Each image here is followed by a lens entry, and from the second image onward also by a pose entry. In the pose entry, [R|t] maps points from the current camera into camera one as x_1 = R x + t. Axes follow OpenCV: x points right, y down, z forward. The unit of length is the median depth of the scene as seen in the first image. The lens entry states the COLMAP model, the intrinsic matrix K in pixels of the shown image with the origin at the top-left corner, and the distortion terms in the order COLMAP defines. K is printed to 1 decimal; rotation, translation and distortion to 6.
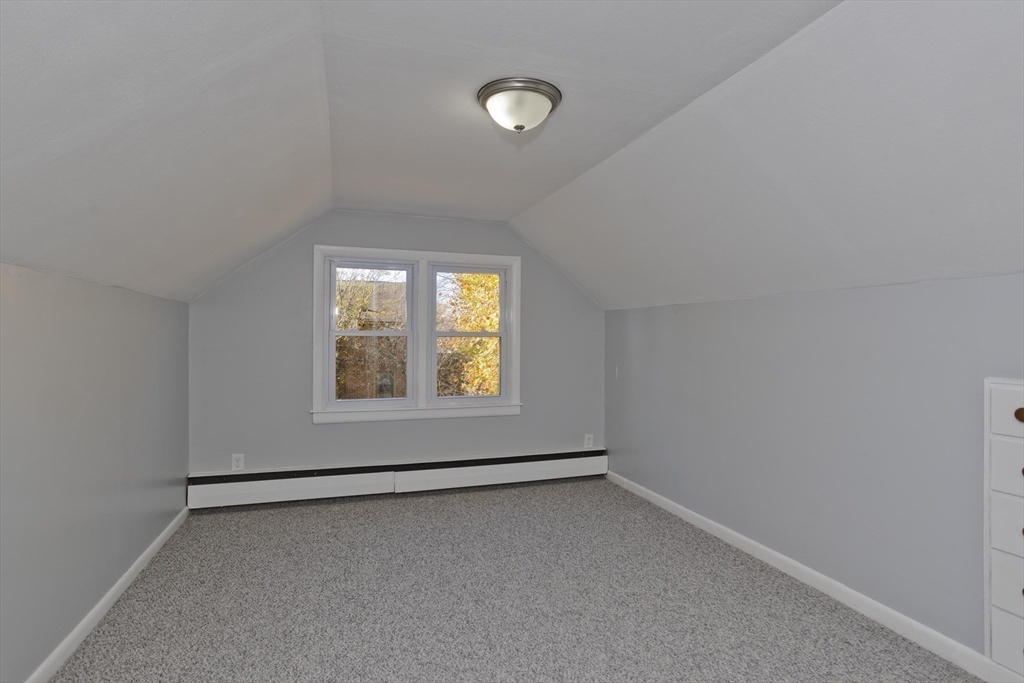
lens RADIAL K [[513.4, 0, 517.2], [0, 513.4, 339.9], [0, 0, 1]] dist [-0.046295, 0.027157]
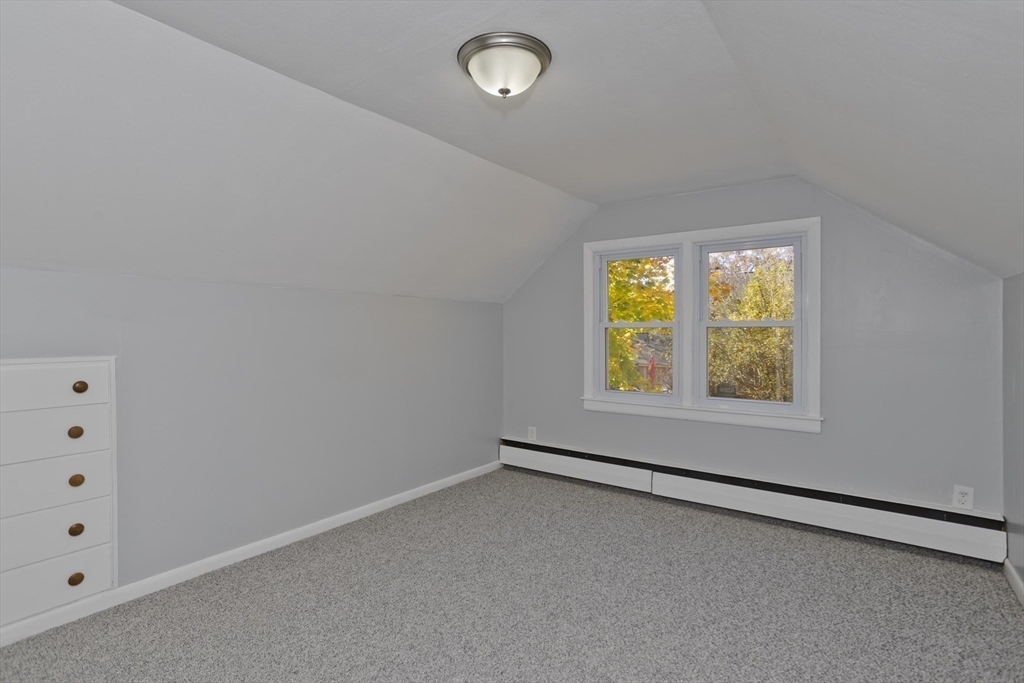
lens RADIAL K [[494.0, 0, 512.0], [0, 494.0, 341.5], [0, 0, 1]] dist [-0.041585, 0.028874]
pose [[0.564831, 0.006104, -0.825184, 0.373057], [-0.003830, 0.999981, 0.004775, 0.016293], [0.825197, 0.000464, 0.564844, 0.285869]]
